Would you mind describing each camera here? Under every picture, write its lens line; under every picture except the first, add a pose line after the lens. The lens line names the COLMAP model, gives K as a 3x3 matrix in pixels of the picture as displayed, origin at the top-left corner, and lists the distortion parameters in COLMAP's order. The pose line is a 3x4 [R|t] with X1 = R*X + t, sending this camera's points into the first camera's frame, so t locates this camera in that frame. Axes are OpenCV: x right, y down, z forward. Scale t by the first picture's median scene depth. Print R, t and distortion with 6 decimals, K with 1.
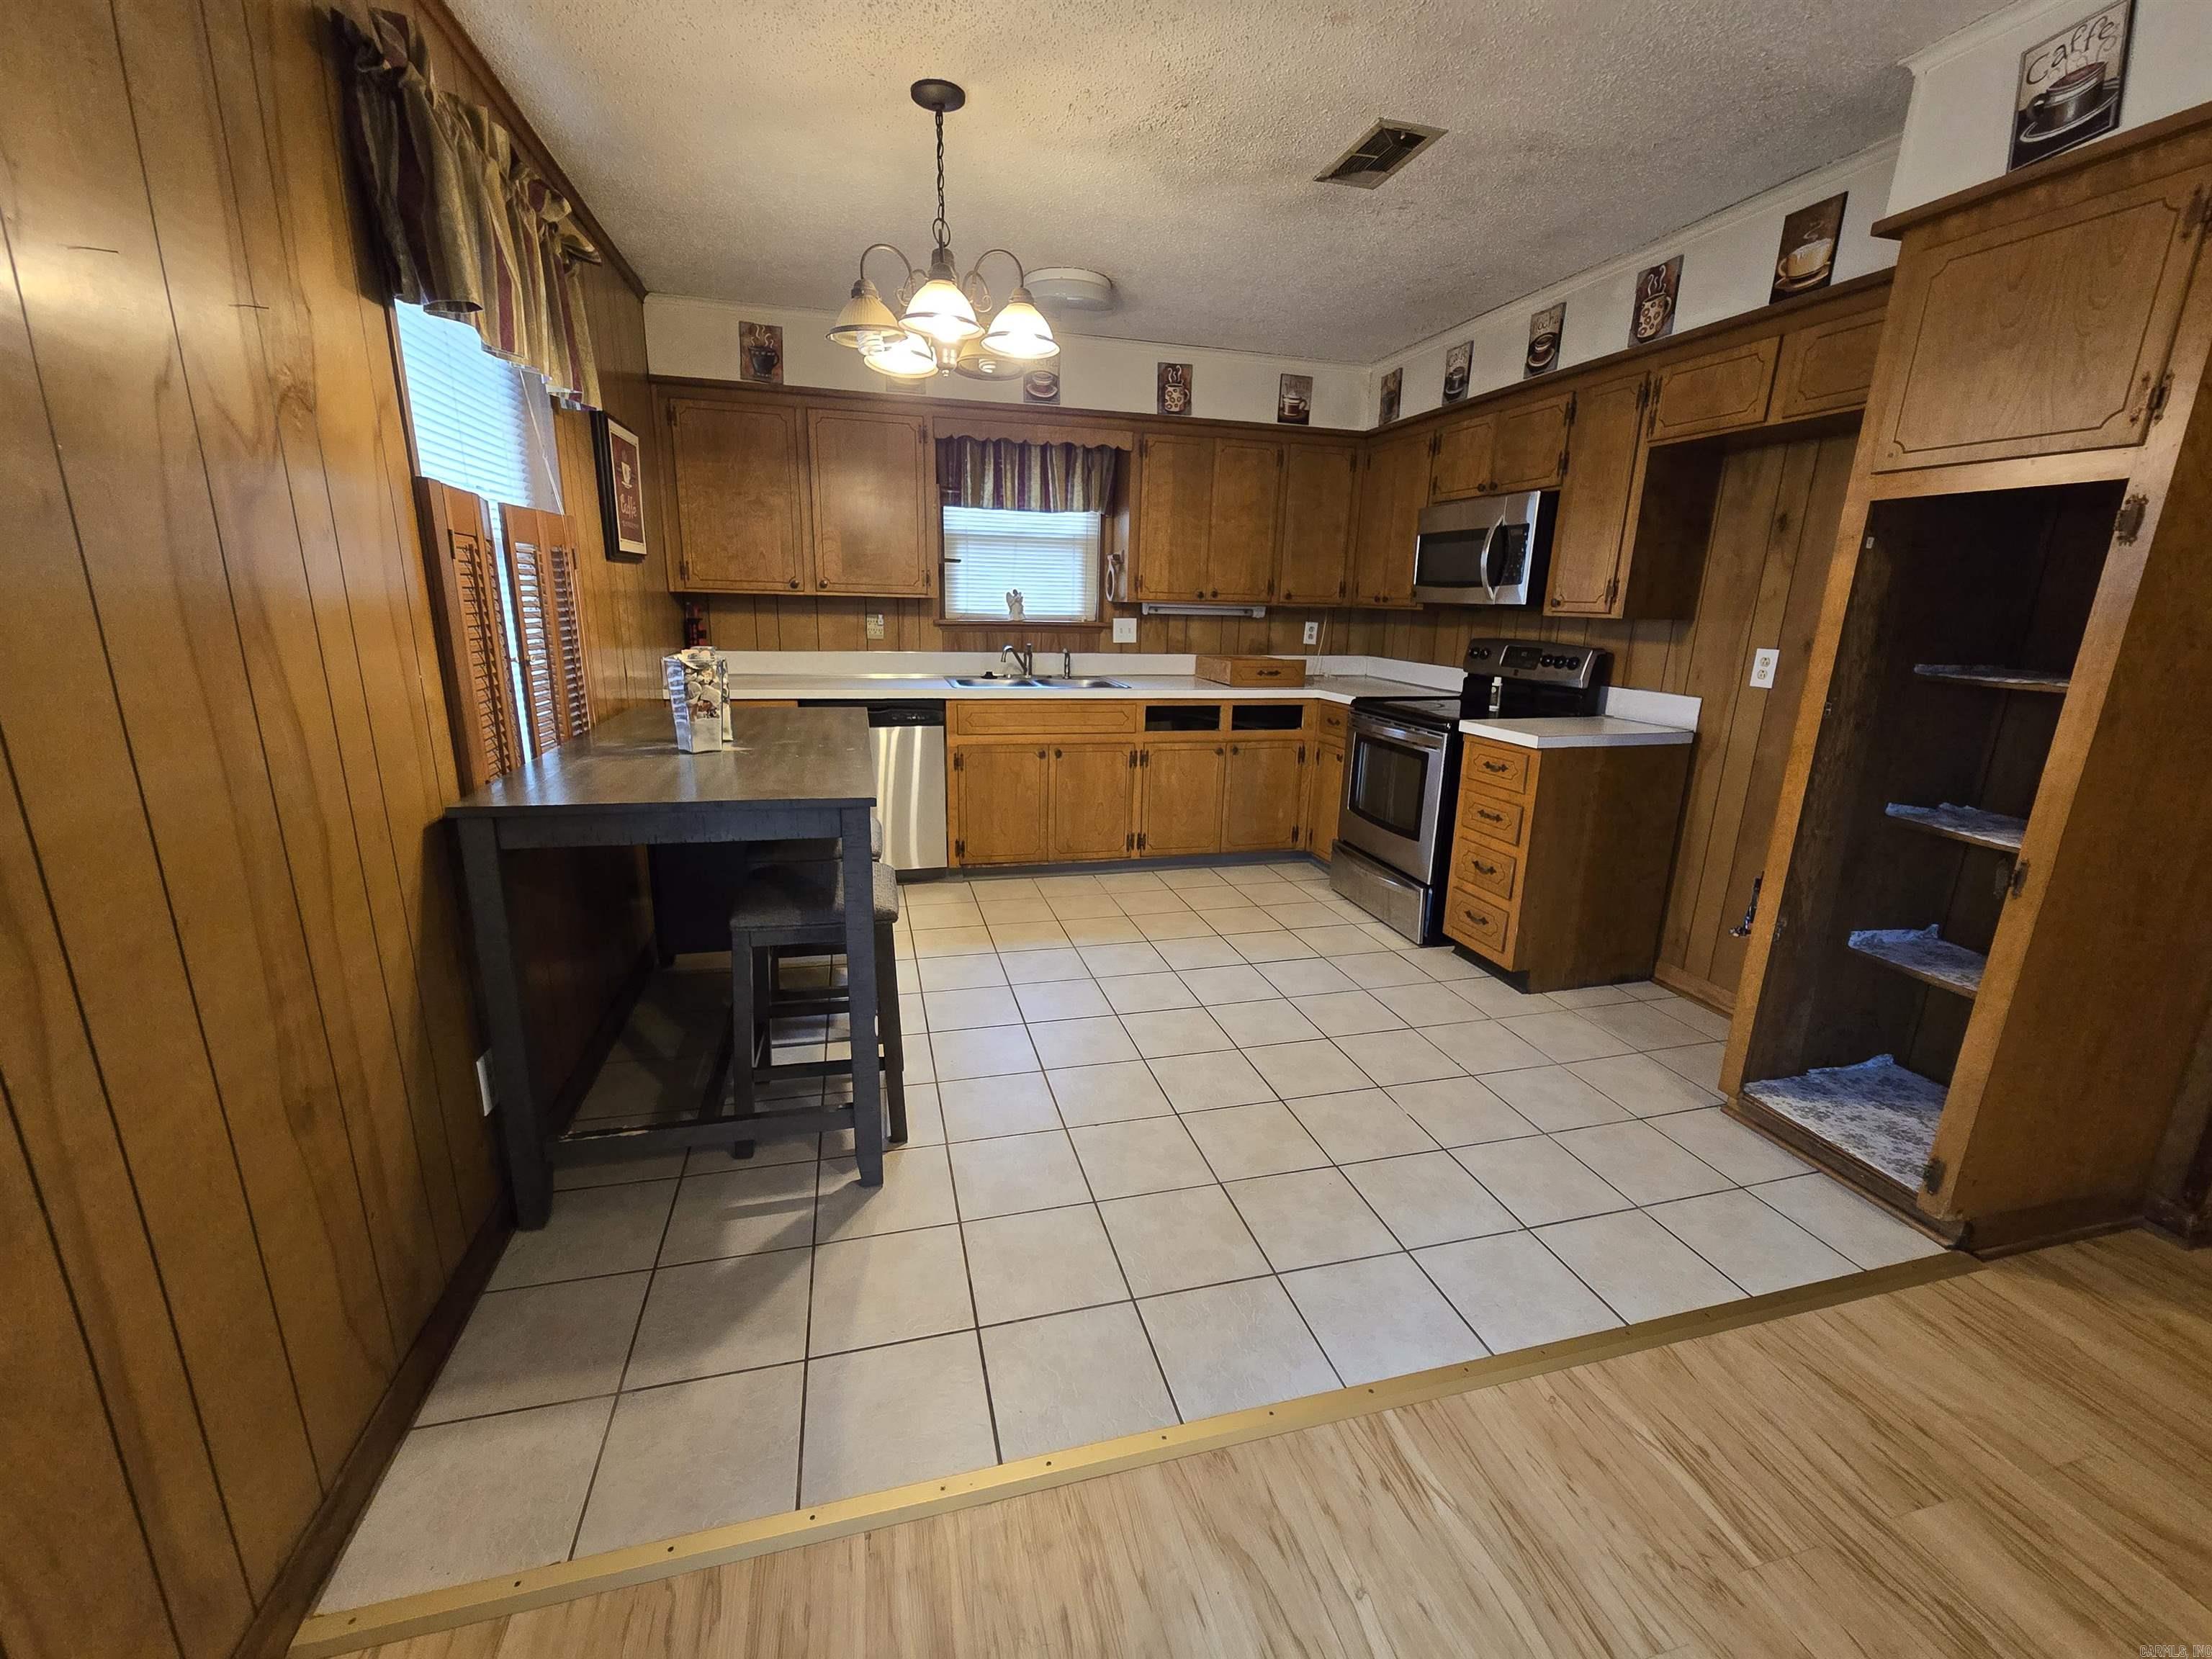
lens RADIAL K [[903.0, 0, 1108.6], [0, 903.0, 830.7], [0, 0, 1]] dist [-0.003315, -0.000743]
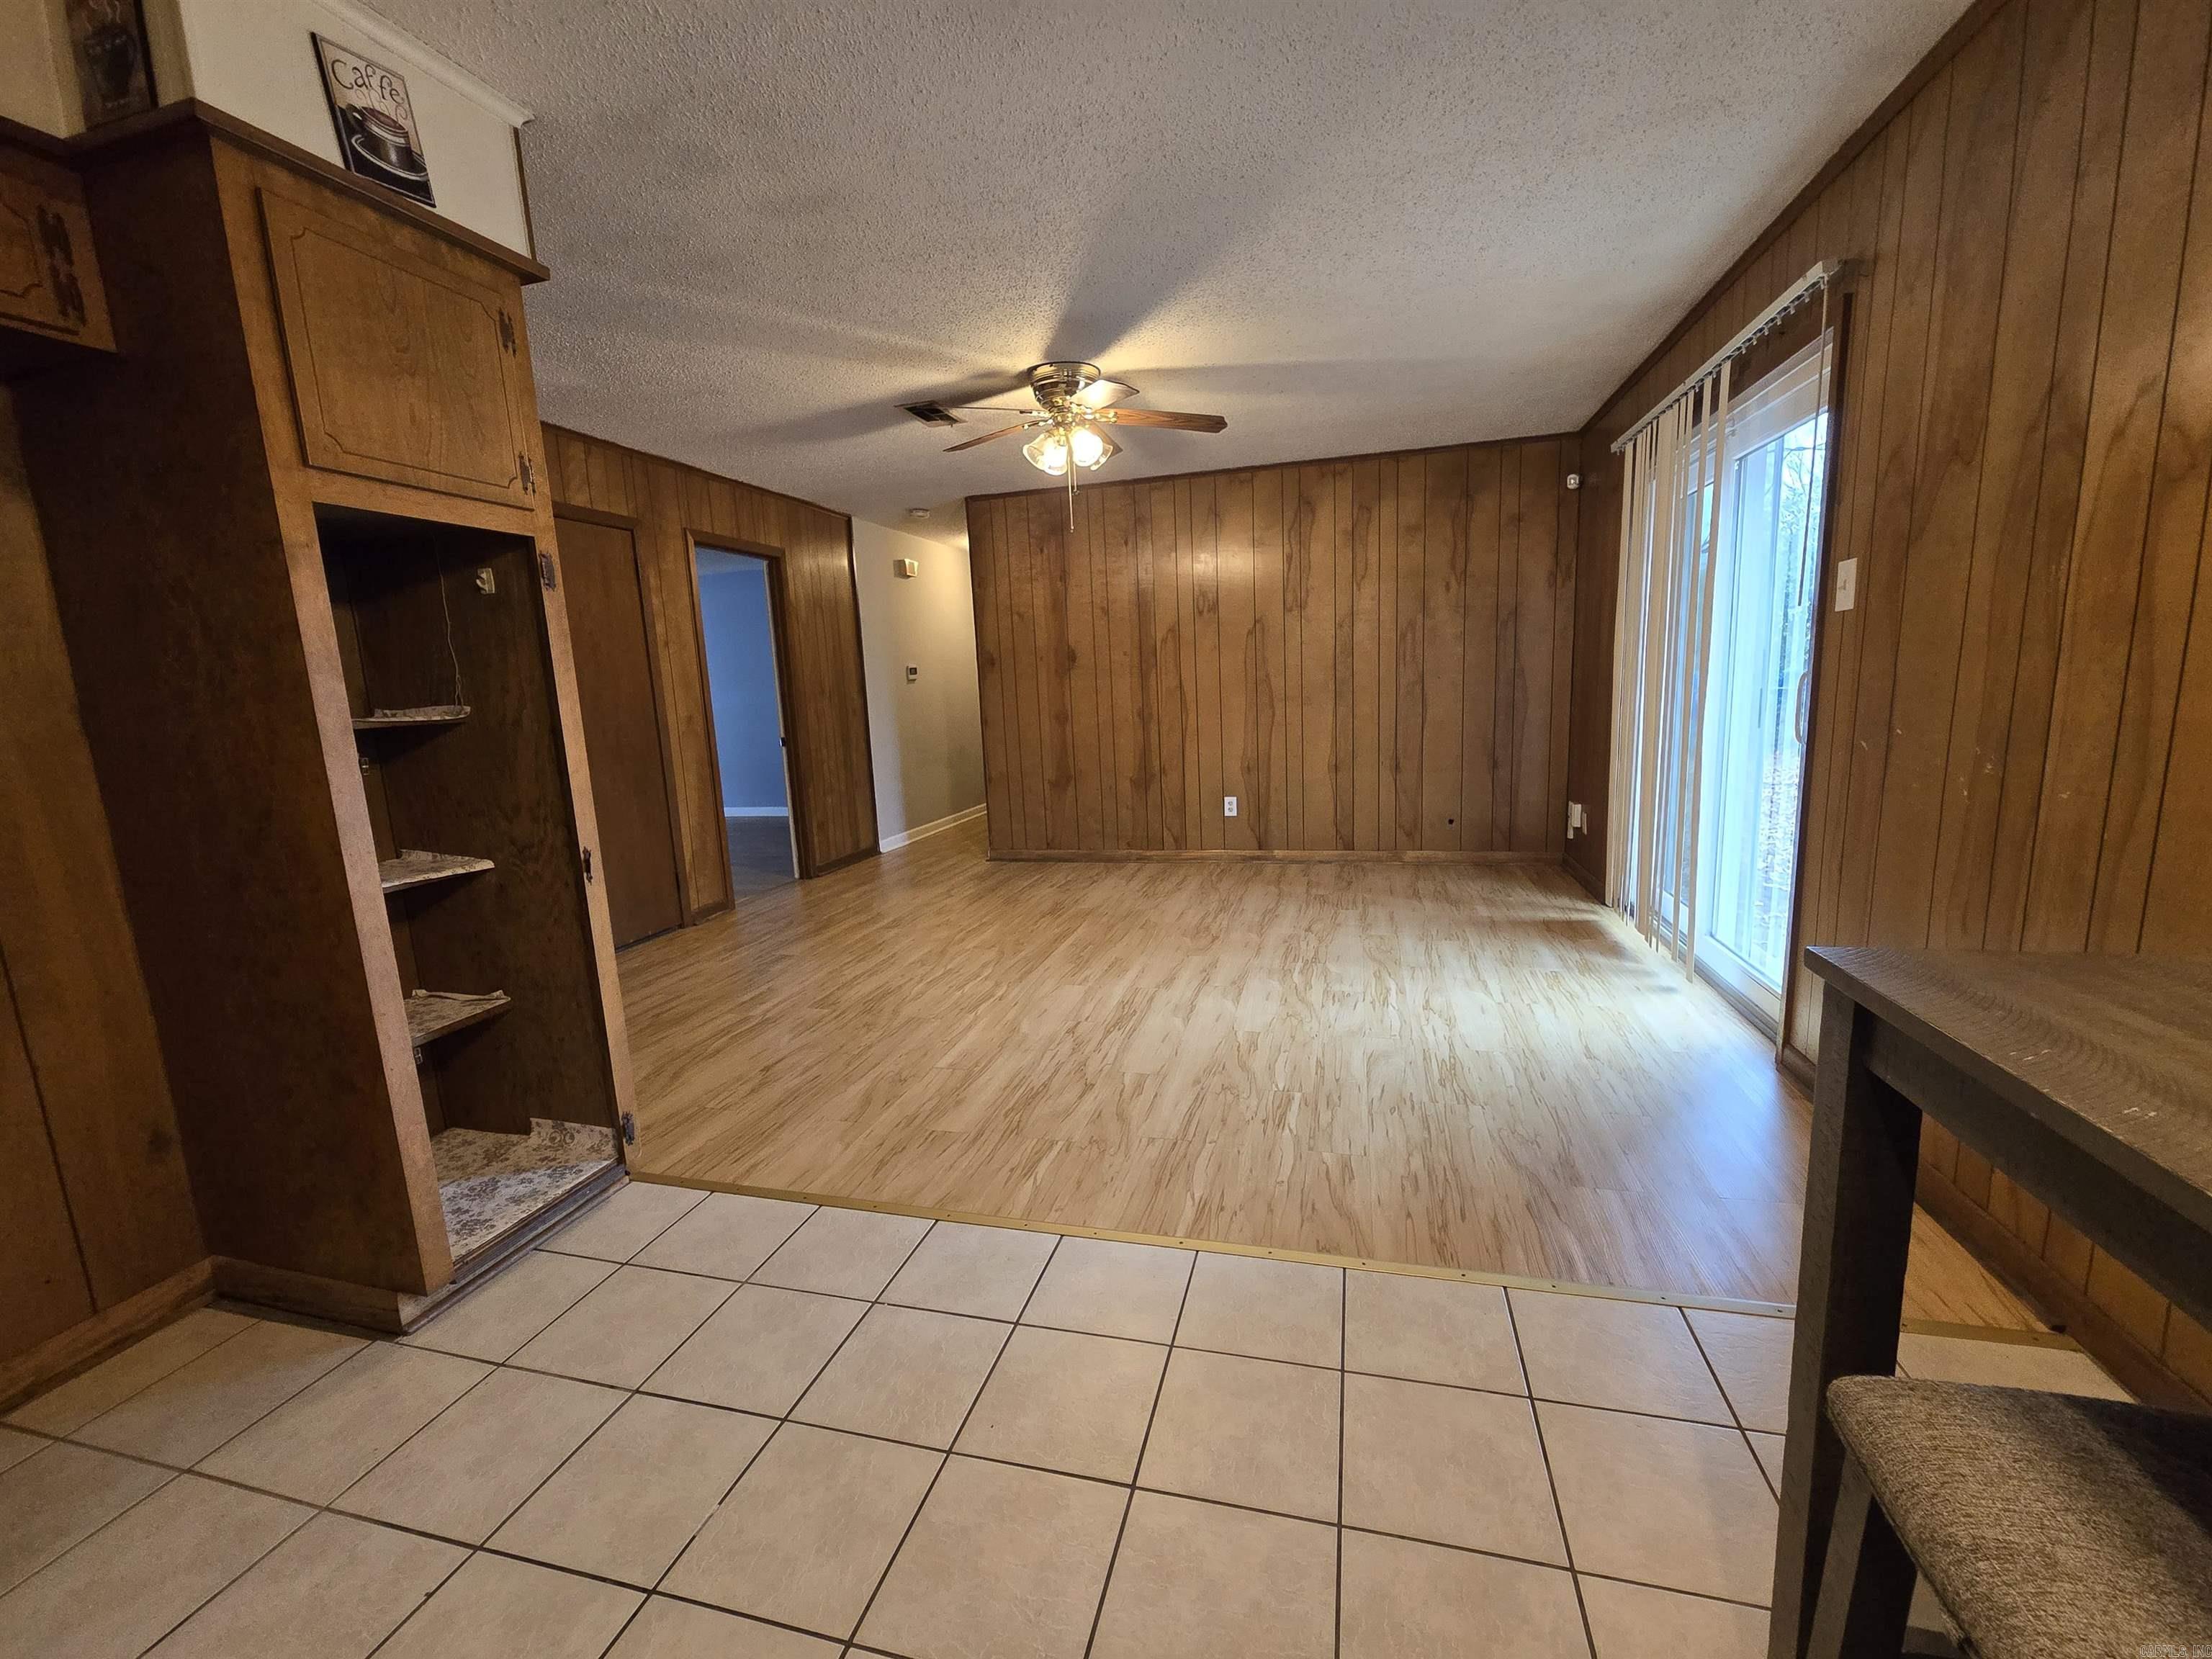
lens RADIAL K [[903.0, 0, 1106.2], [0, 903.0, 841.4], [0, 0, 1]] dist [-0.003315, -0.000743]
pose [[-0.861285, -0.073102, 0.502835, -0.140537], [0.153484, 0.905943, 0.394601, -0.264588], [-0.484386, 0.417041, -0.769055, 1.216742]]
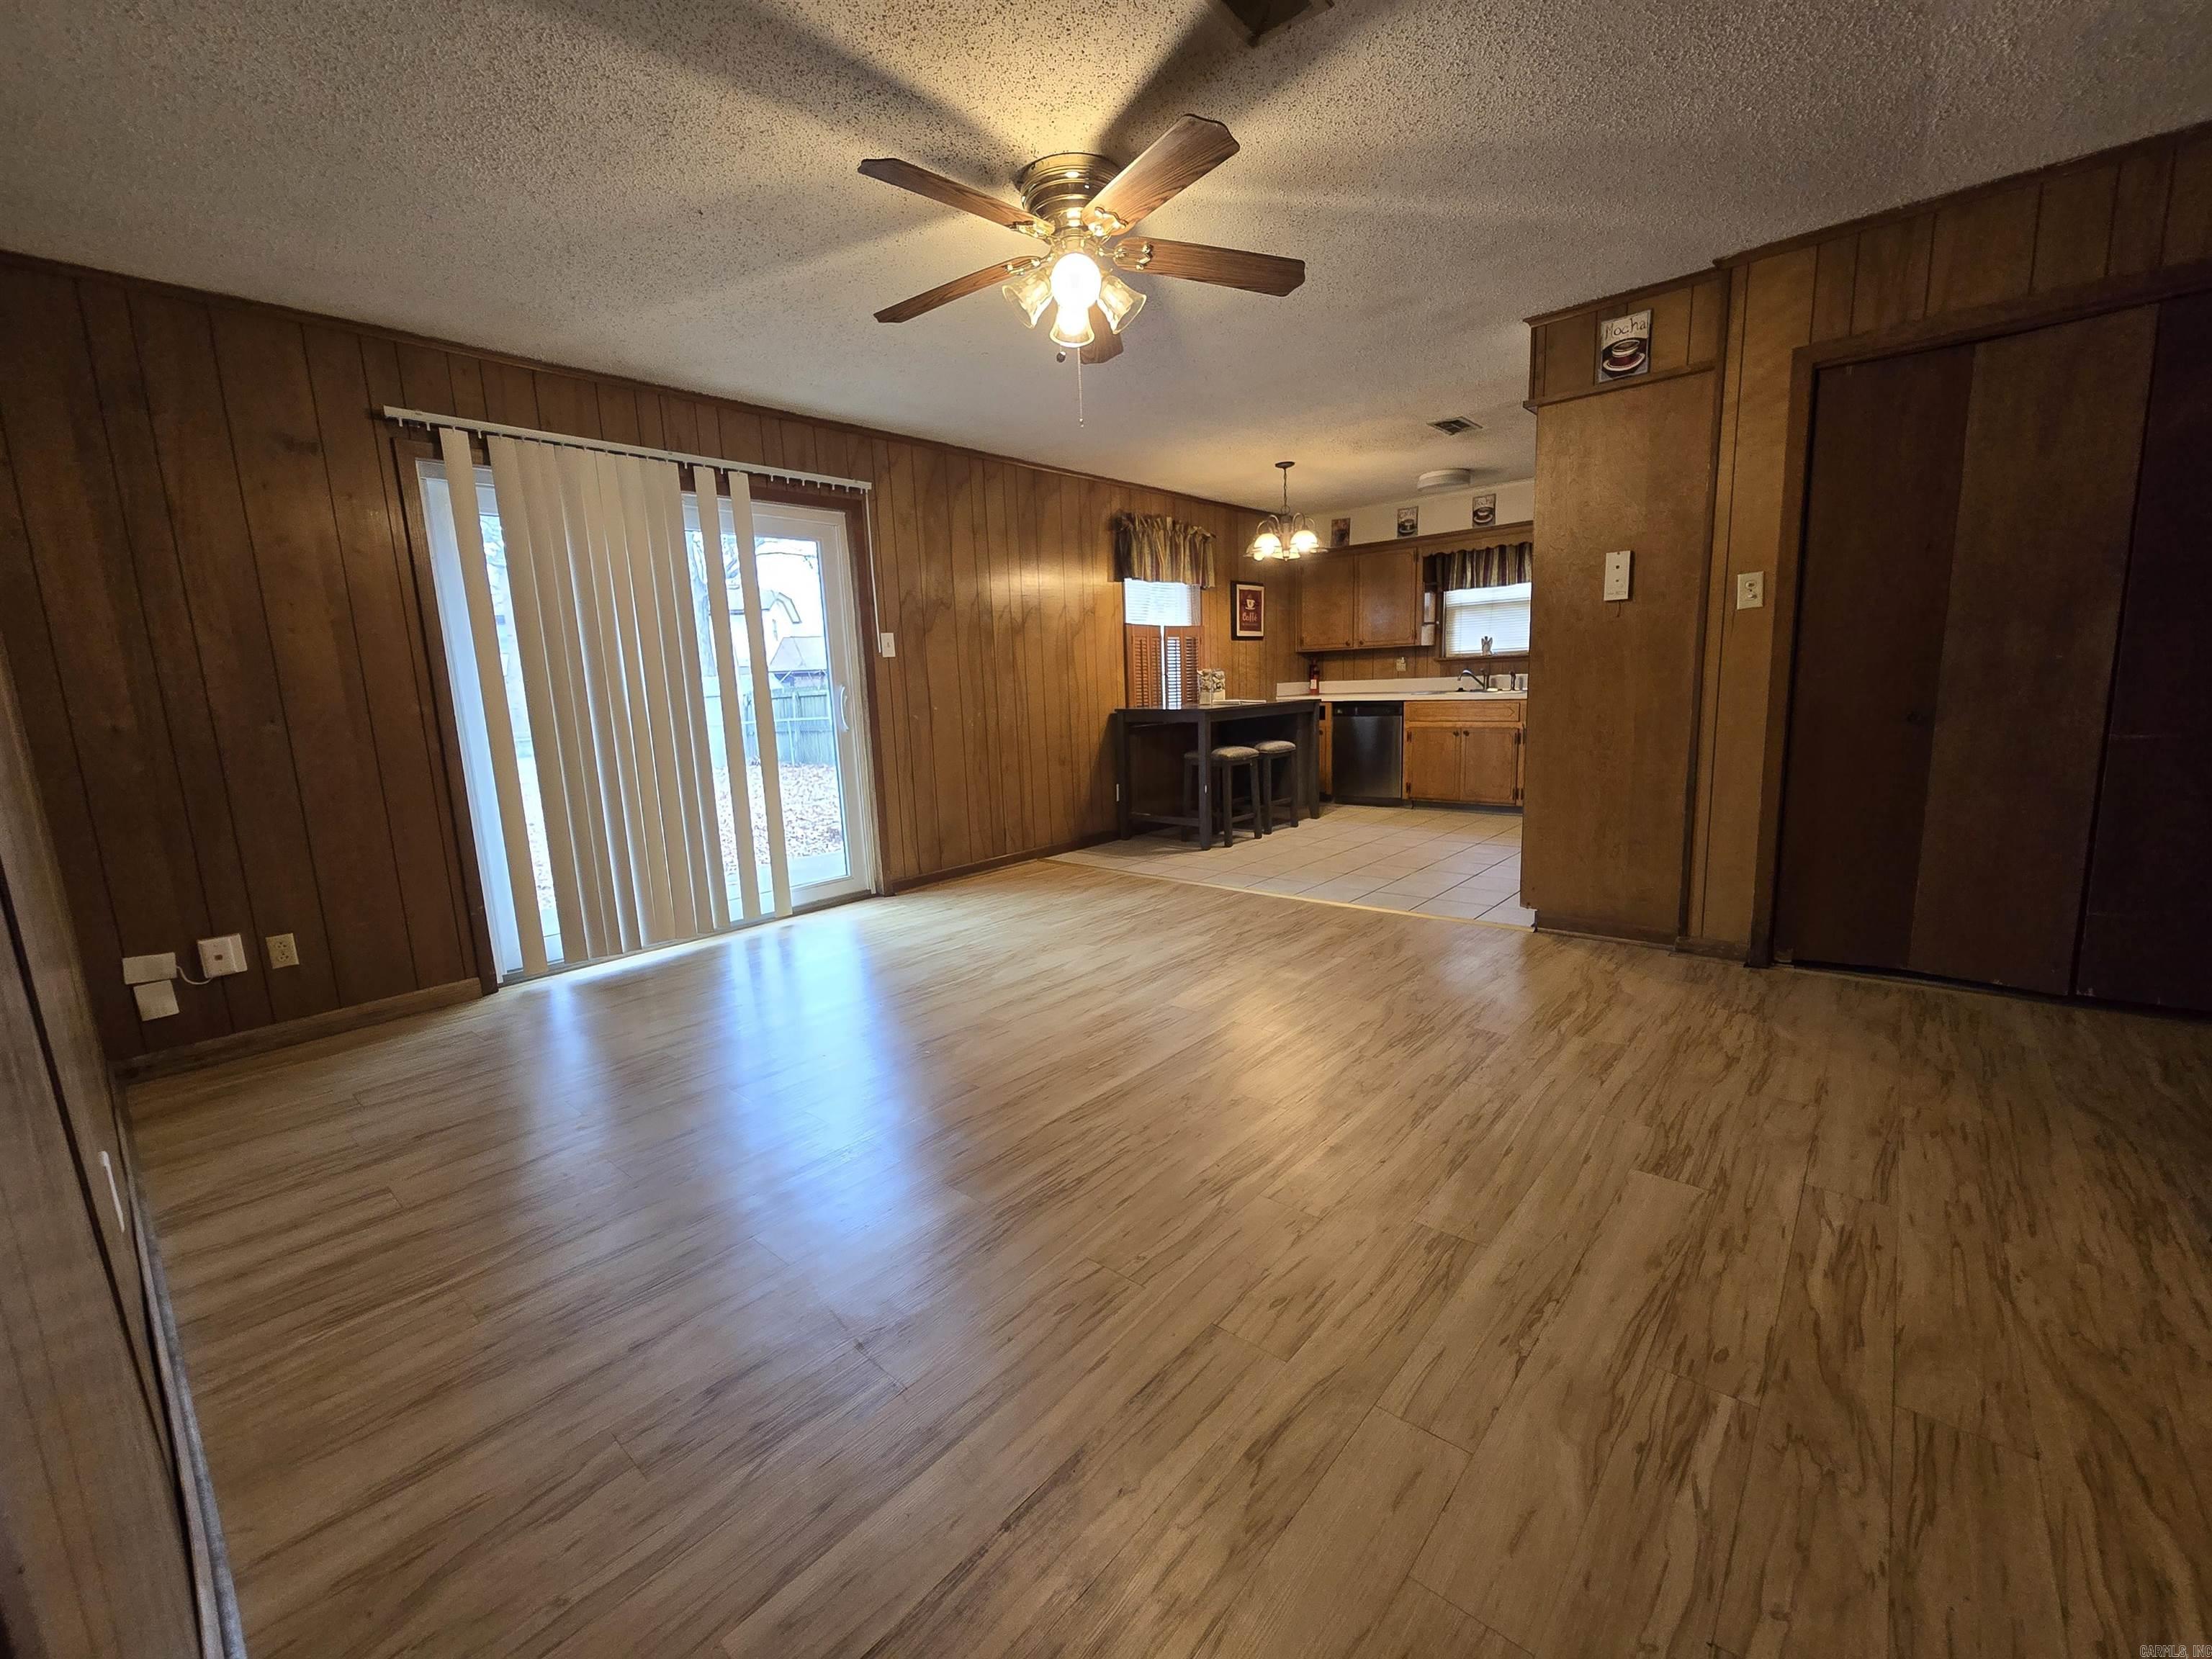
lens RADIAL K [[903.0, 0, 1113.1], [0, 903.0, 827.2], [0, 0, 1]] dist [-0.003315, -0.000743]
pose [[0.552851, 0.089139, -0.828499, 1.747716], [-0.158441, 0.987368, 0.000505, 0.332773], [0.818078, 0.130989, 0.559991, -0.761124]]
